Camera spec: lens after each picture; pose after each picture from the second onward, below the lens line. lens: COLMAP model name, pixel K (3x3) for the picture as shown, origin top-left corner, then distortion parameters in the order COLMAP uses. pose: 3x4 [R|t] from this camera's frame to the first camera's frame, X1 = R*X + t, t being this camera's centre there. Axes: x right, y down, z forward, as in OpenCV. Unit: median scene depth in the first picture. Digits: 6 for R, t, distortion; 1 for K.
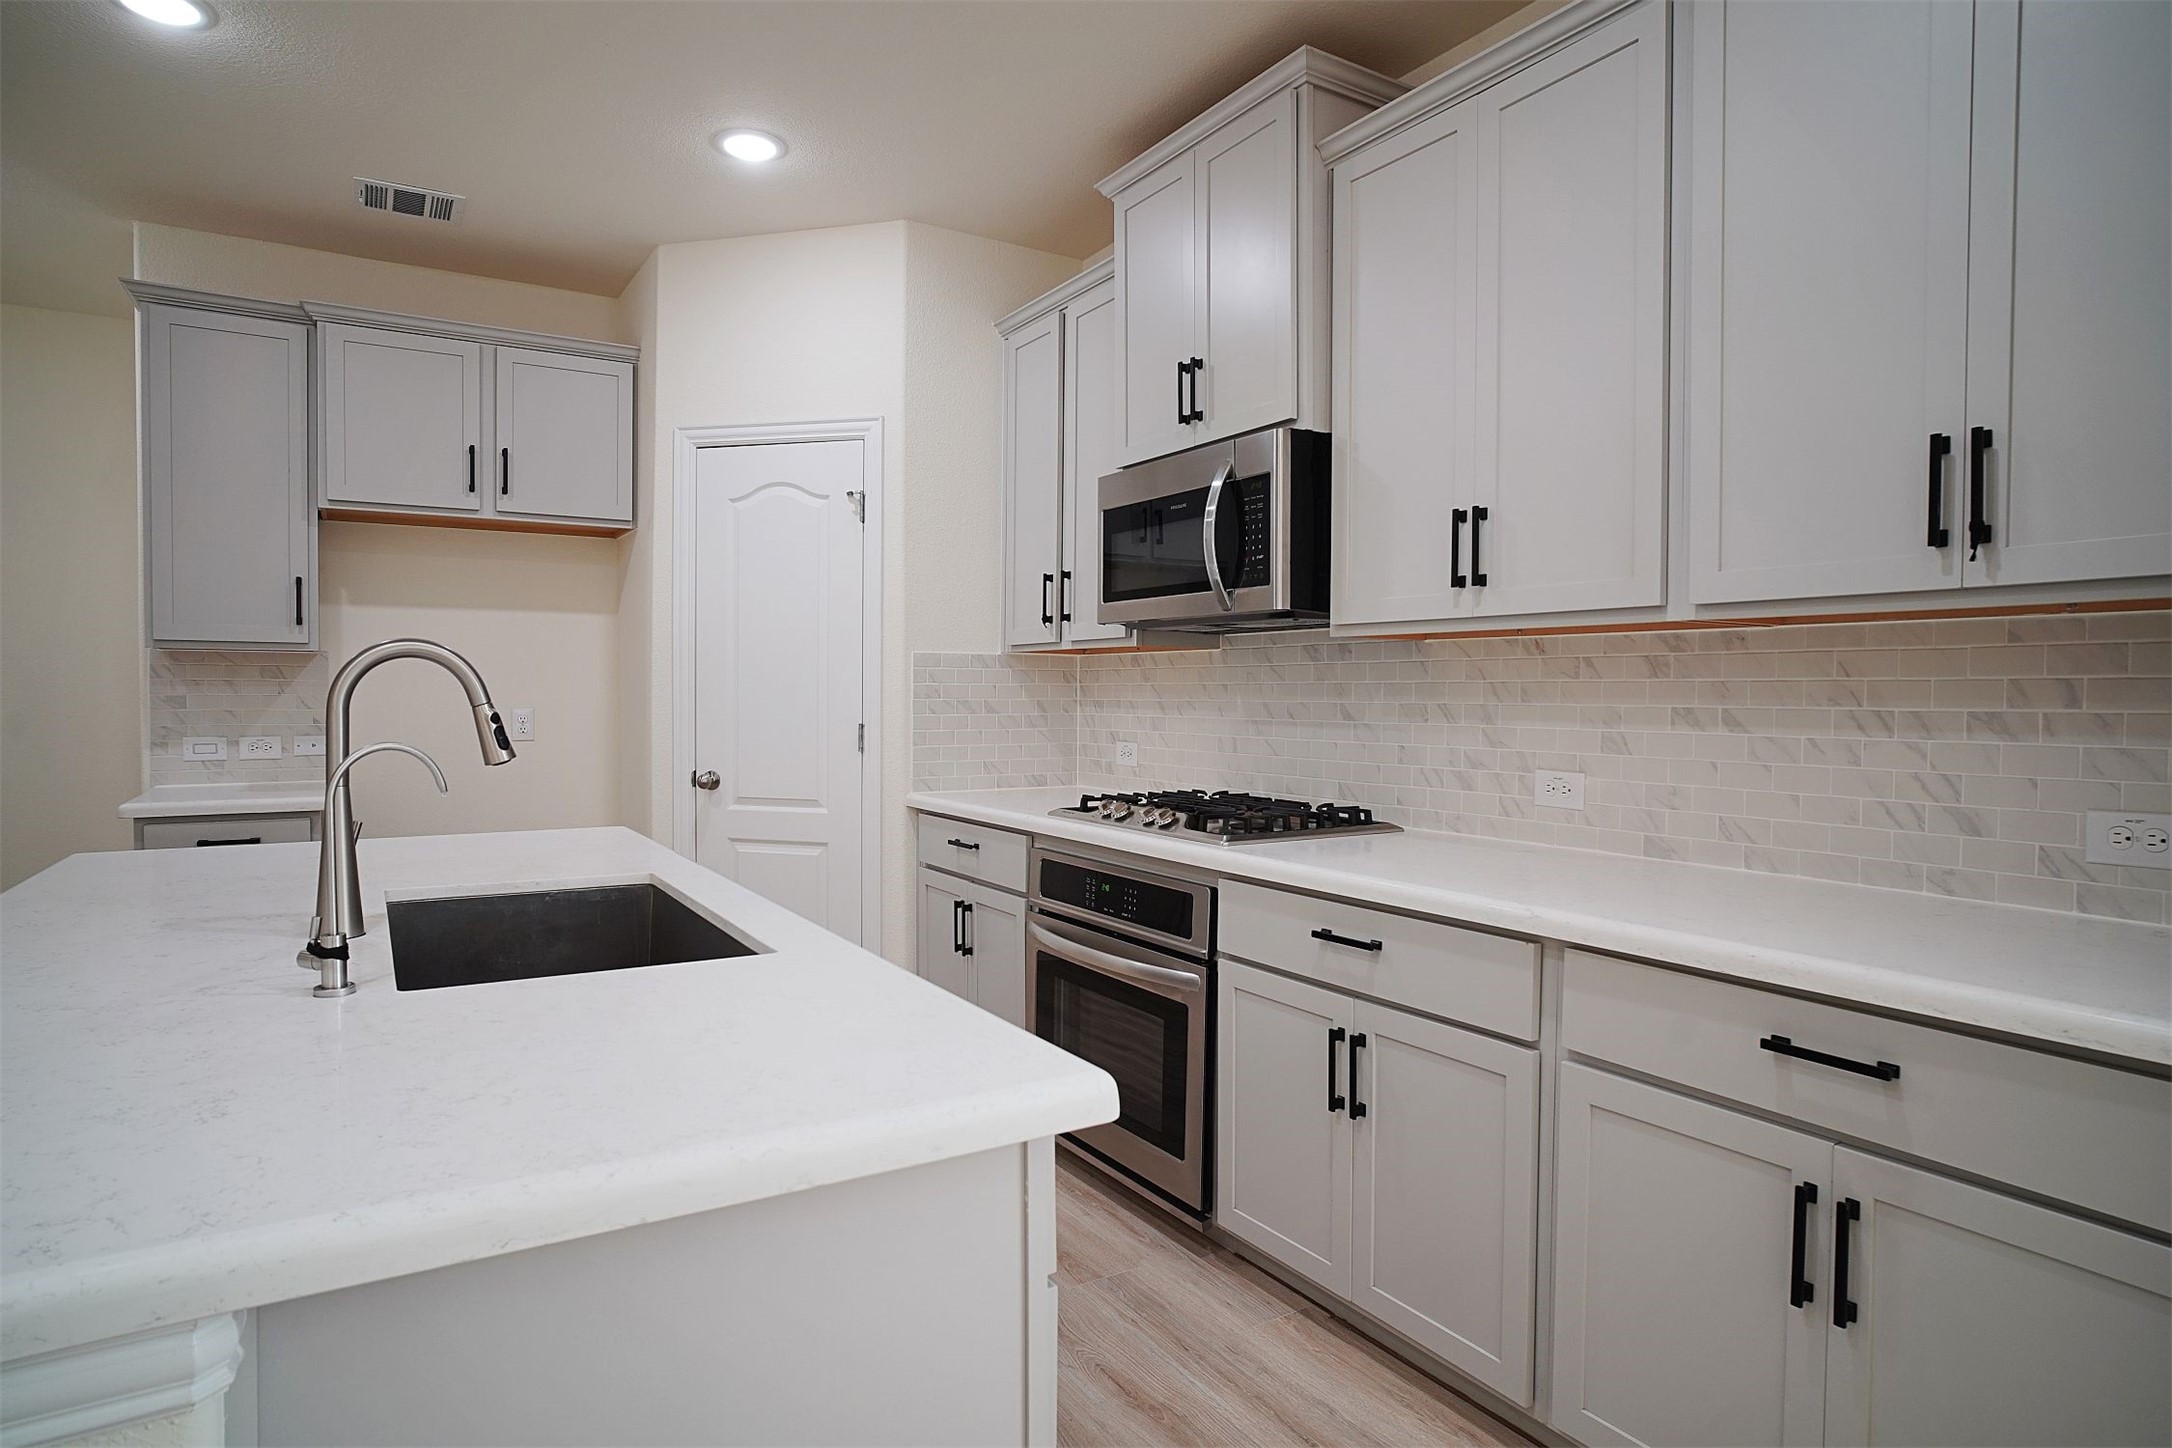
lens RADIAL K [[1175.4, 0, 1073.0], [0, 1175.4, 727.0], [0, 0, 1]] dist [-0.054906, 0.000486]
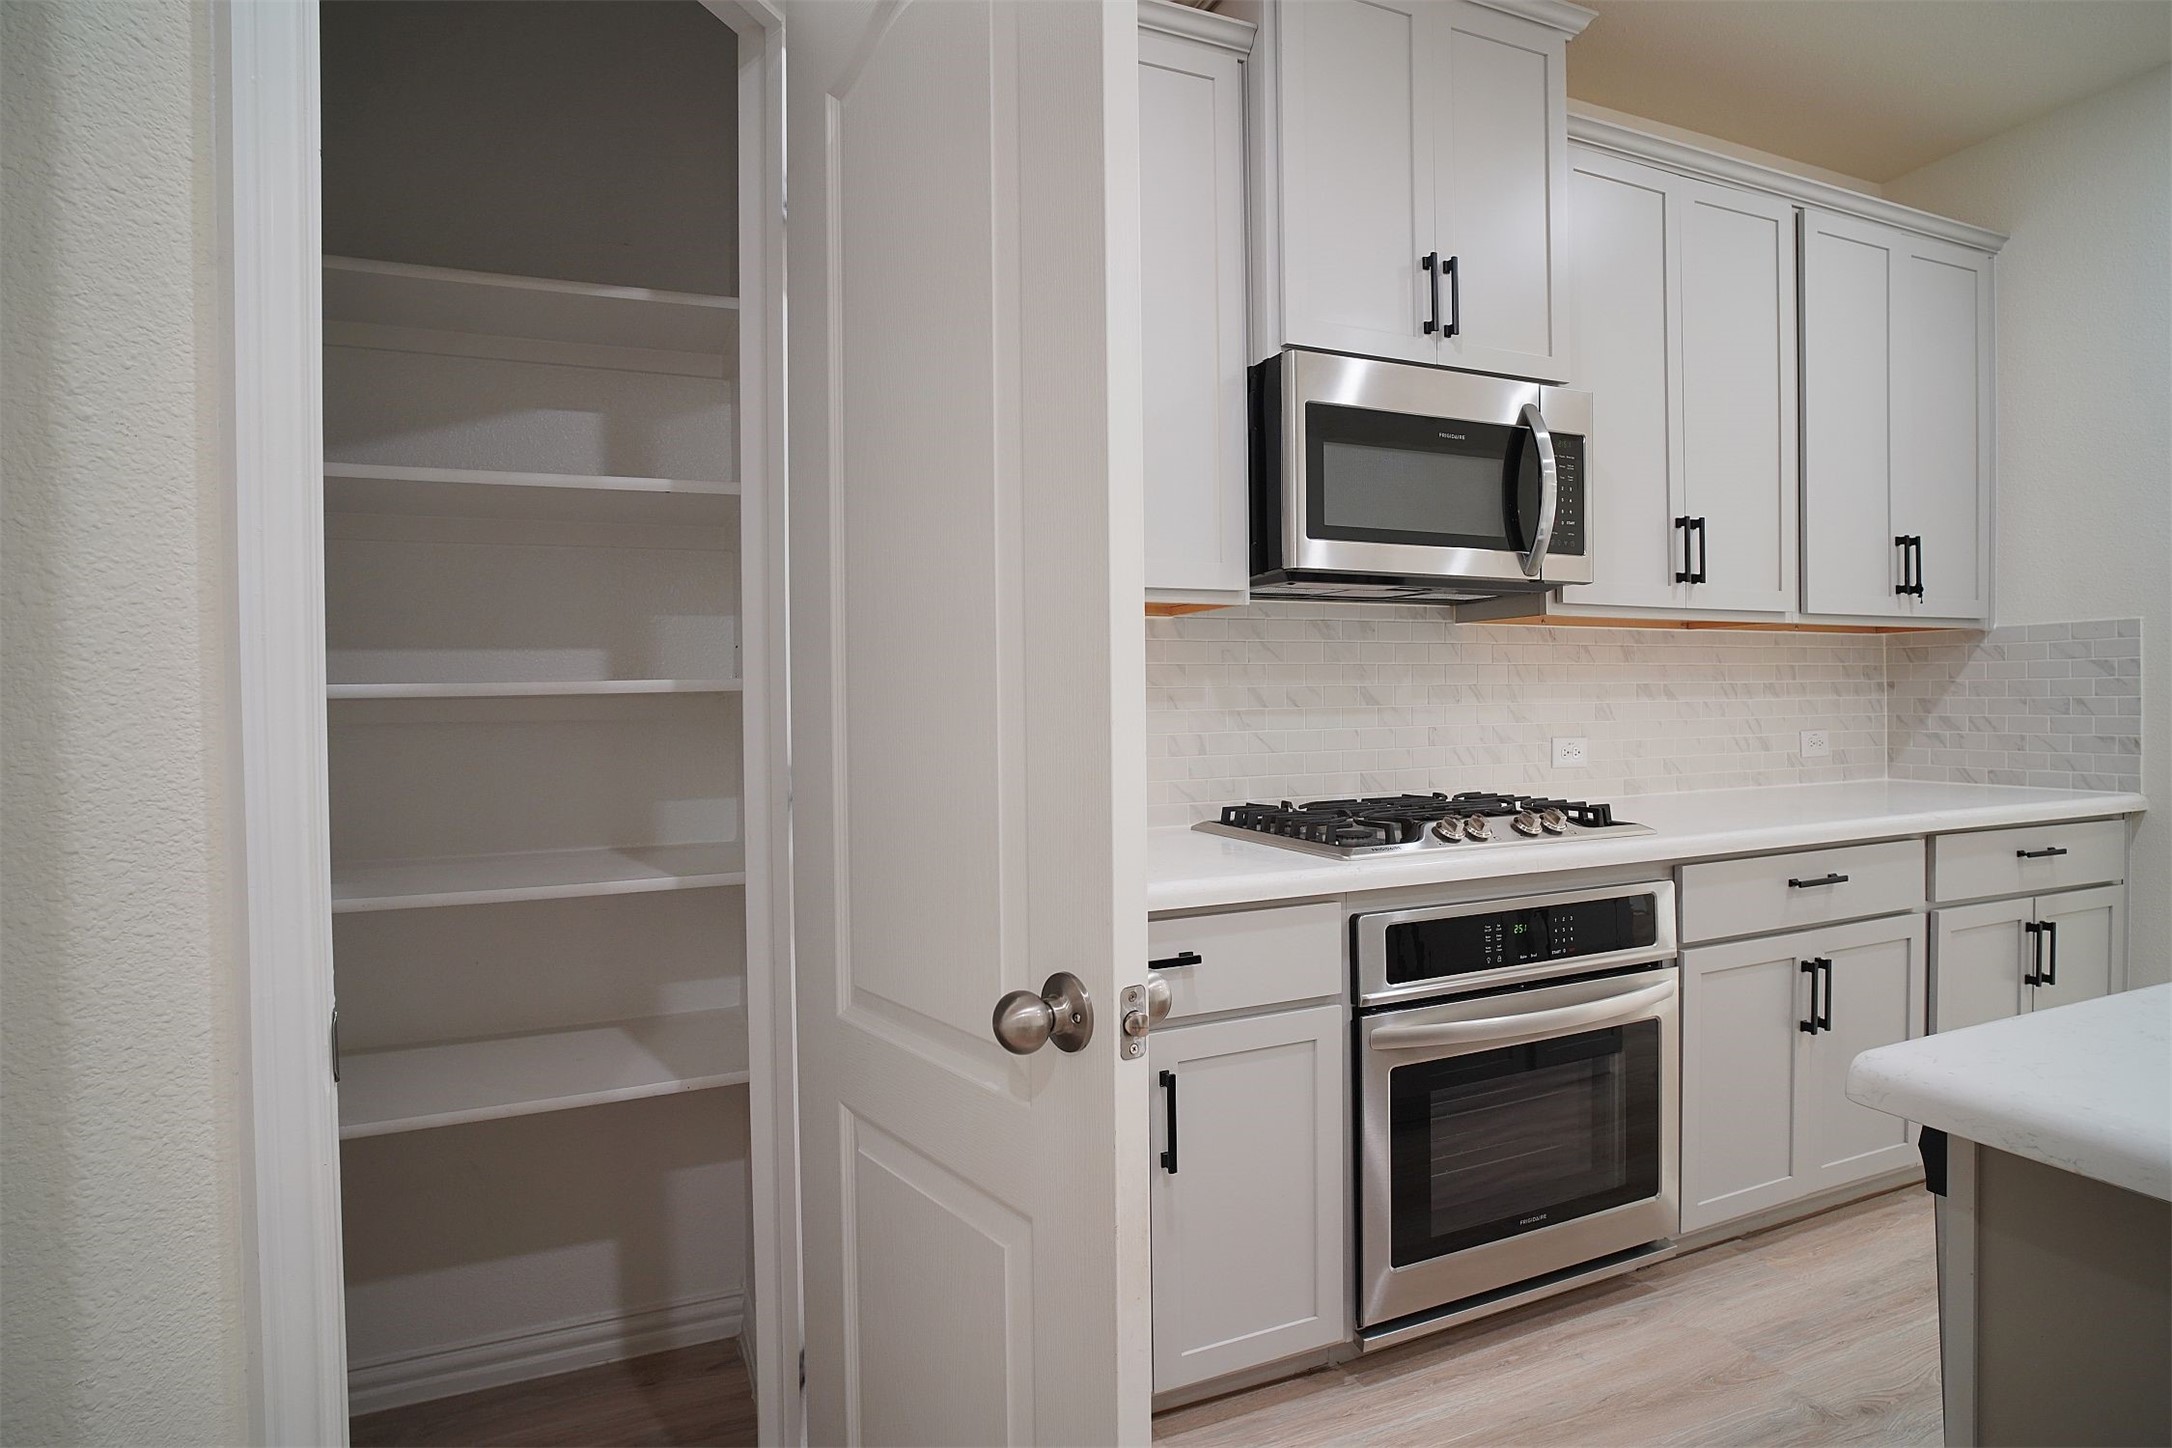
lens RADIAL K [[1135.3, 0, 1086.0], [0, 1135.3, 724.0], [0, 0, 1]] dist [-0.050628, 0.024448]
pose [[0.140070, -0.029851, 0.989691, -0.824528], [0.041038, 0.998862, 0.024320, -0.026024], [-0.989291, 0.037209, 0.141136, 1.339710]]
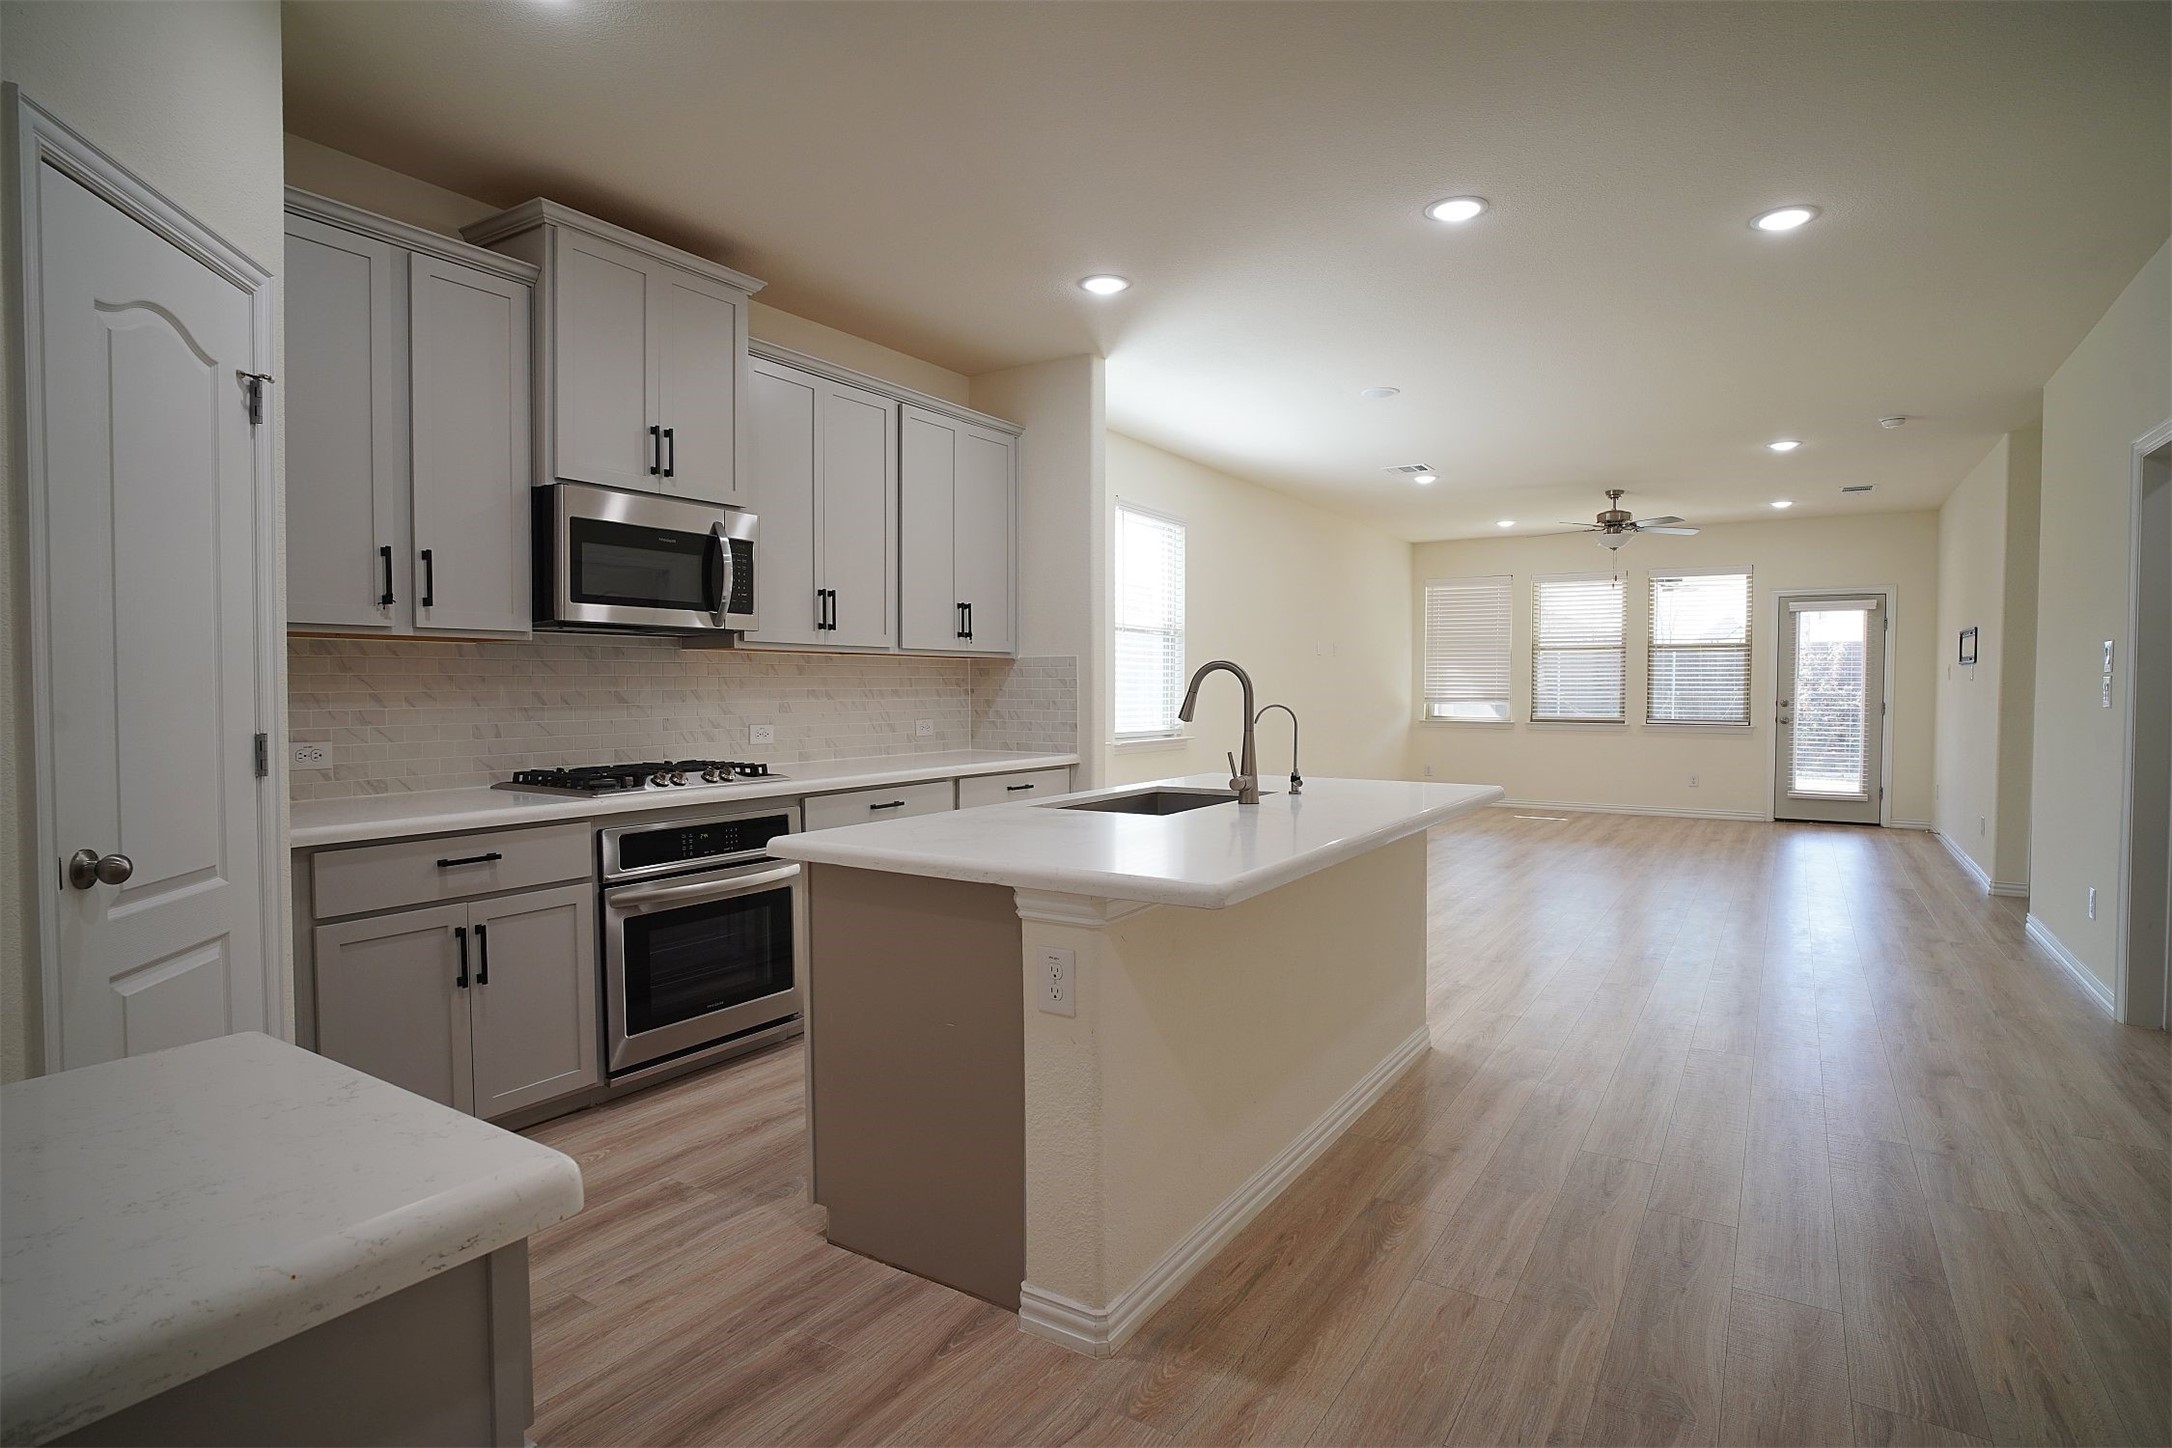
lens RADIAL K [[1135.3, 0, 1086.0], [0, 1135.3, 724.0], [0, 0, 1]] dist [-0.050628, 0.024448]
pose [[-0.438566, -0.039378, 0.897836, -1.450838], [0.019995, 0.998365, 0.053554, -0.050204], [-0.898476, 0.041439, -0.437062, 1.330716]]
